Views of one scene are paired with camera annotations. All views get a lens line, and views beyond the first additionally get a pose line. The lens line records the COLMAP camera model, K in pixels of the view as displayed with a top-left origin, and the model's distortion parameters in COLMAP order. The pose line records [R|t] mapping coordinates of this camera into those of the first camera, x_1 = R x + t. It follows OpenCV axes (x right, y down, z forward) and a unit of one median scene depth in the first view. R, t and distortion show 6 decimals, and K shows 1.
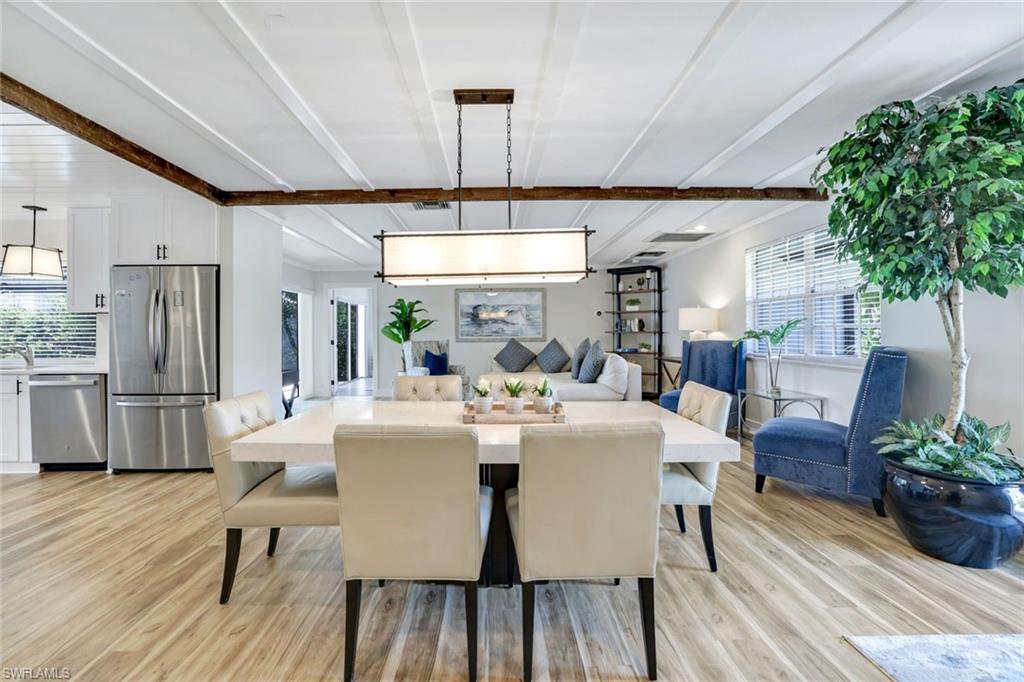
lens RADIAL K [[450.6, 0, 504.1], [0, 450.6, 329.2], [0, 0, 1]] dist [-0.040972, 0.014853]
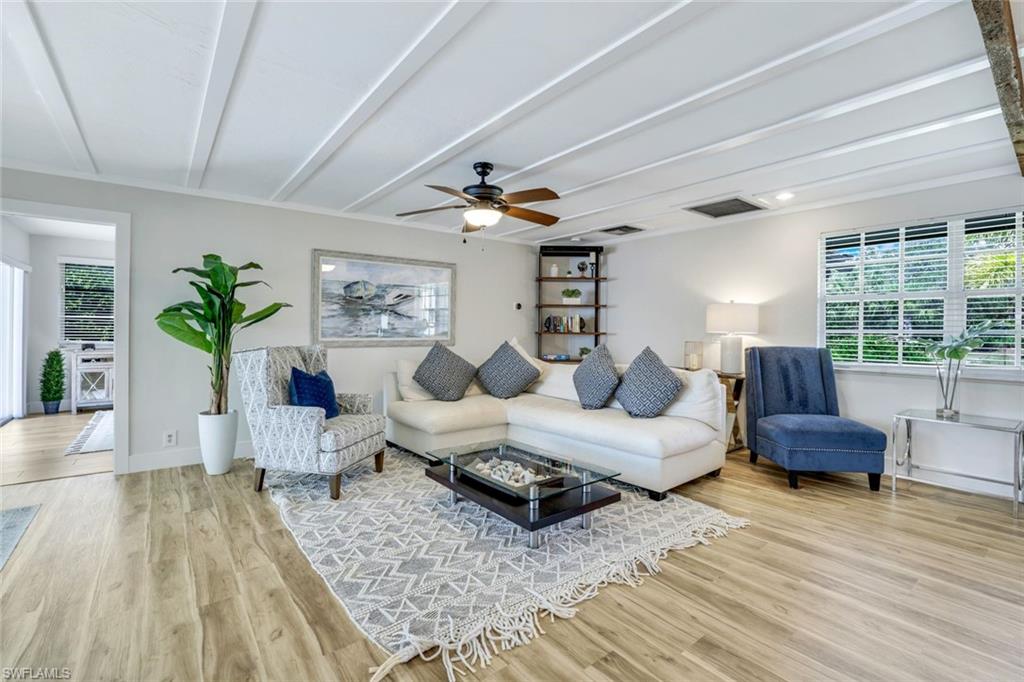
lens RADIAL K [[452.1, 0, 497.4], [0, 452.1, 329.3], [0, 0, 1]] dist [-0.001748, 0.000562]
pose [[0.811621, 0.014162, 0.584013, -0.362703], [-0.019191, 0.999813, 0.002425, 0.001772], [-0.583869, -0.013176, 0.811741, 0.643986]]
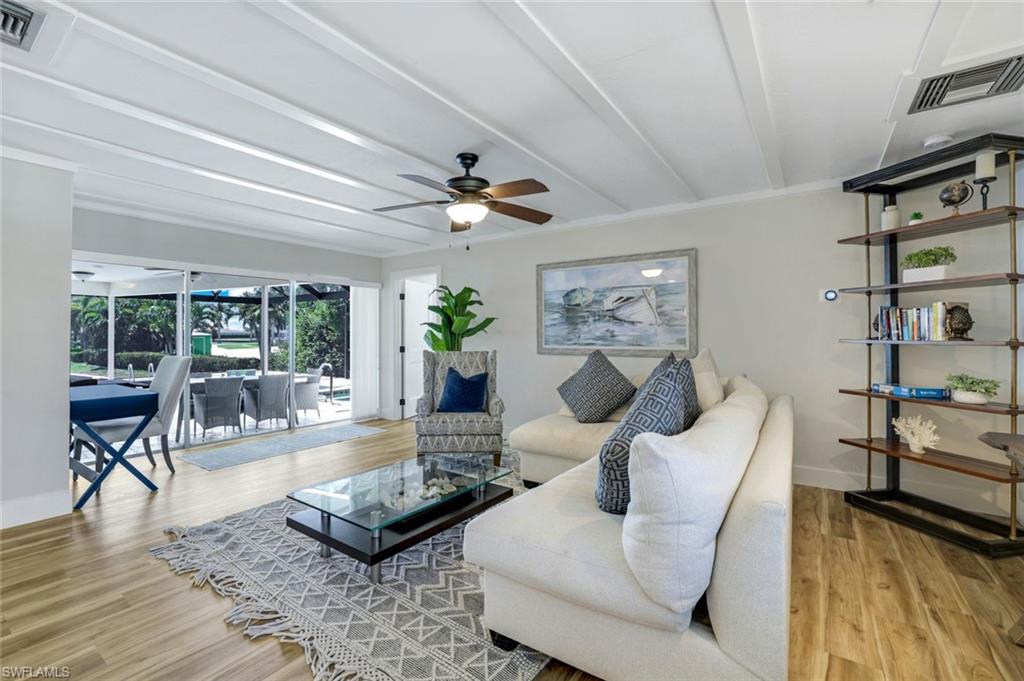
lens RADIAL K [[450.6, 0, 504.1], [0, 450.6, 328.7], [0, 0, 1]] dist [-0.040972, 0.014853]
pose [[0.802031, -0.001580, -0.597280, 0.318556], [-0.003805, 0.999963, -0.007755, 0.000139], [0.597270, 0.008492, 0.801995, 0.739201]]
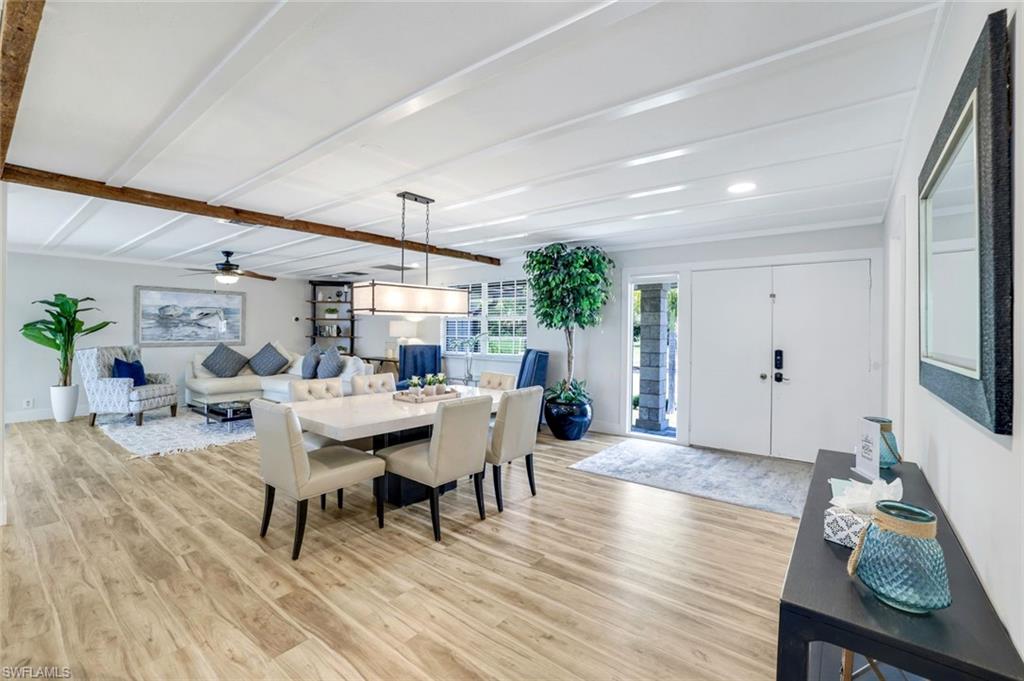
lens RADIAL K [[440.6, 0, 501.0], [0, 440.6, 331.1], [0, 0, 1]] dist [-0.061962, 0.029666]
pose [[0.642498, 0.011984, 0.766193, -0.423606], [-0.018306, 0.999832, -0.000289, -0.022262], [-0.766068, -0.013840, 0.642610, -0.095265]]
